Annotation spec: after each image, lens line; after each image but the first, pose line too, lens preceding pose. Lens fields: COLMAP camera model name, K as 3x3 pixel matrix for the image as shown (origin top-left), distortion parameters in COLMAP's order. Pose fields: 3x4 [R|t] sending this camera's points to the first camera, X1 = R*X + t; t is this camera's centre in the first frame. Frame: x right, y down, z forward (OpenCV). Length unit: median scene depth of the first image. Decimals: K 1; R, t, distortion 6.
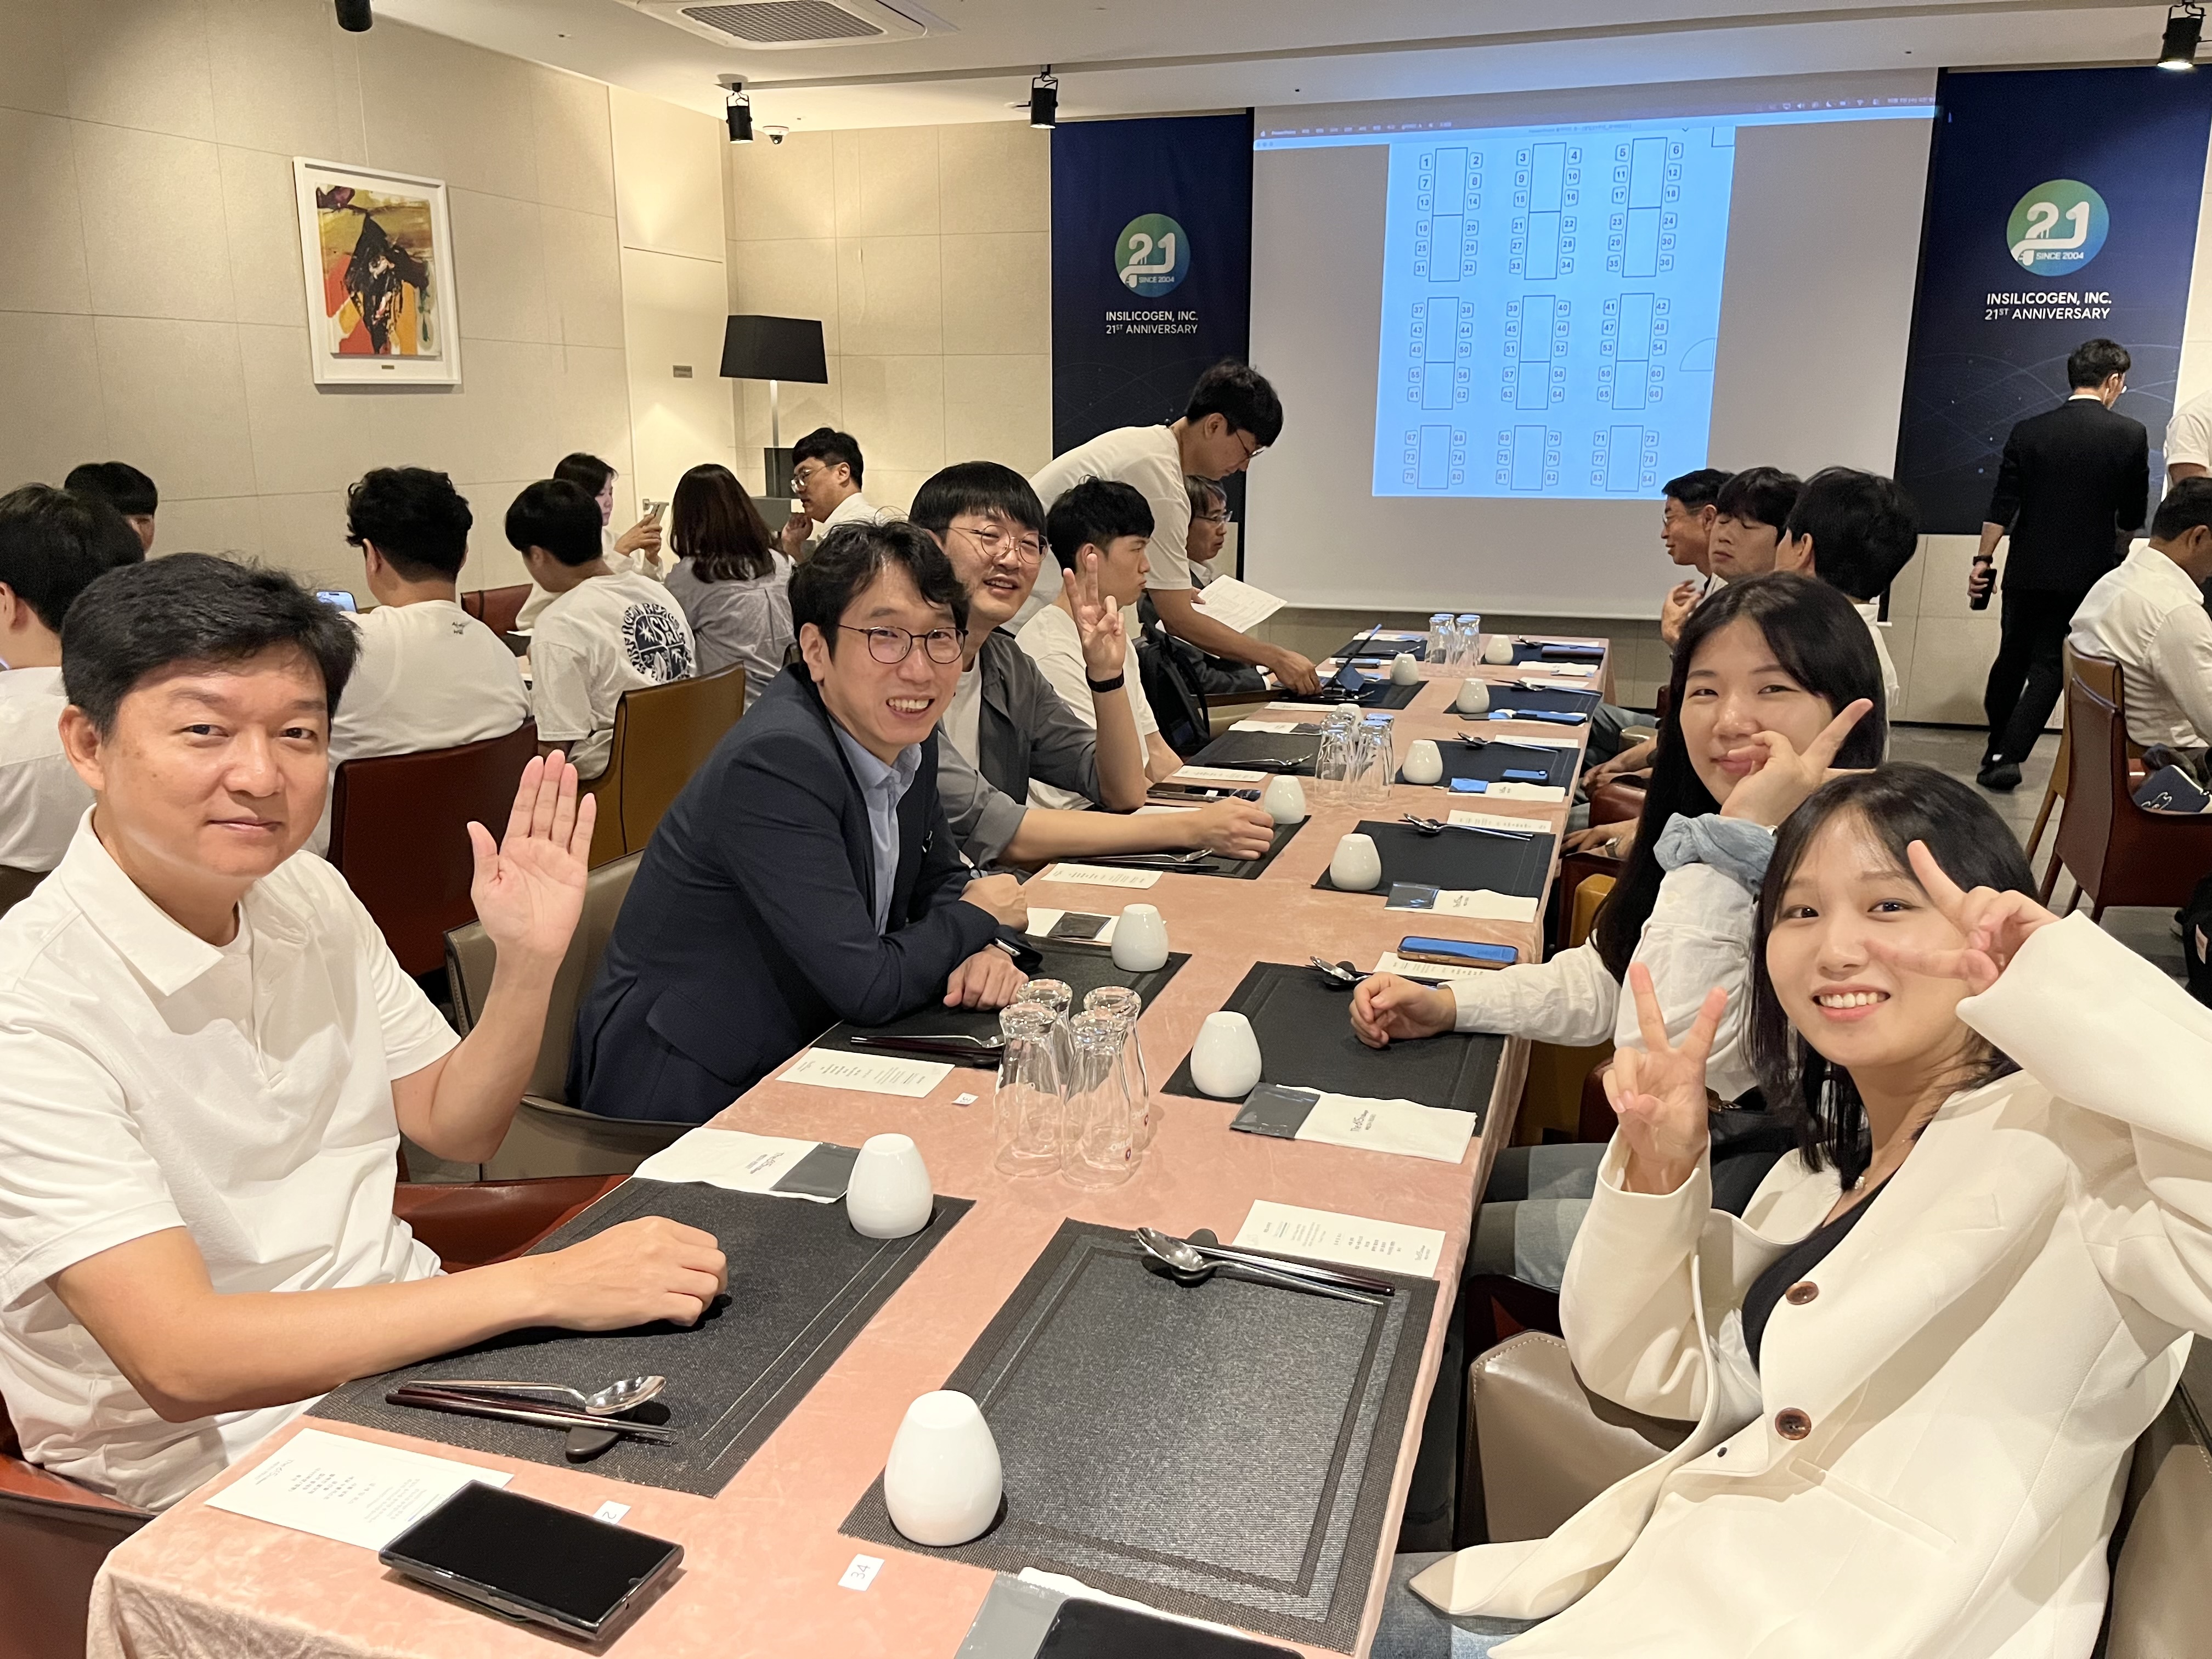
lens RADIAL K [[1672.2, 0, 1100.8], [0, 1672.2, 831.6], [0, 0, 1]] dist [0.015035, -0.023174]
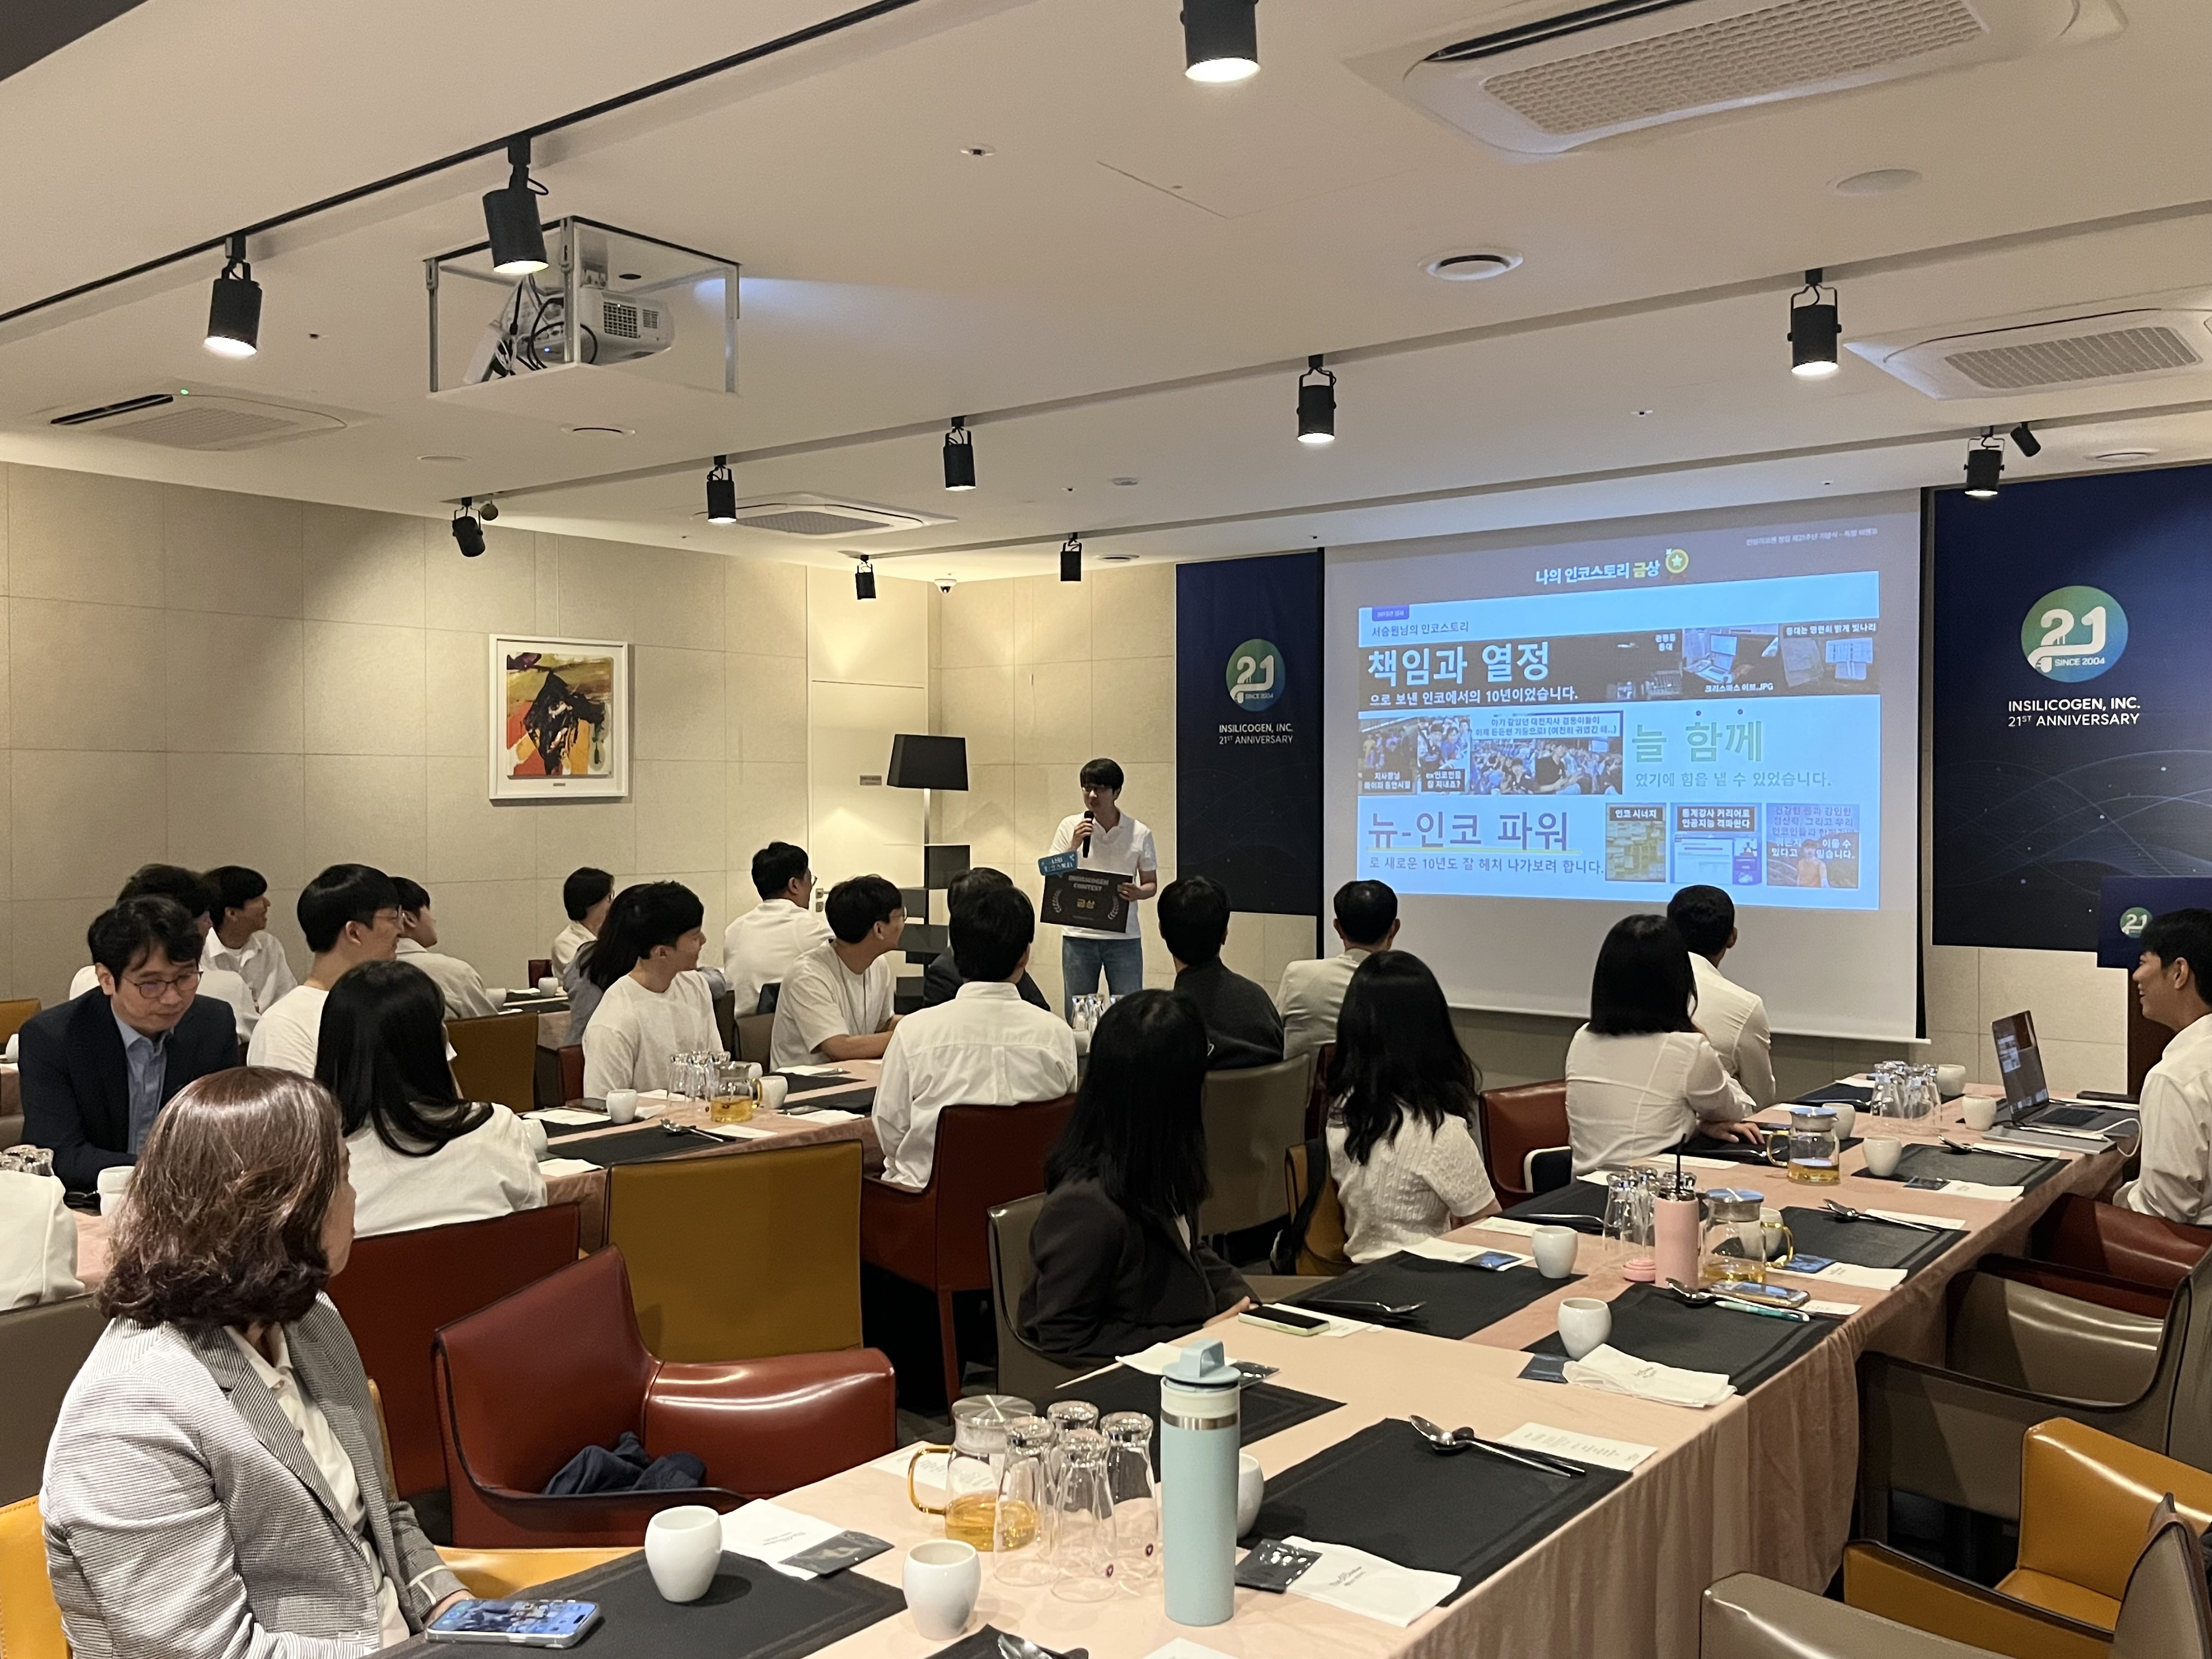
lens RADIAL K [[1856.0, 0, 1110.1], [0, 1856.0, 828.5], [0, 0, 1]] dist [0.004827, 0.003019]
pose [[0.938435, 0.004298, -0.345429, 0.421405], [-0.081583, 0.974396, -0.209514, 0.014648], [0.335684, 0.224797, 0.914758, -0.128987]]
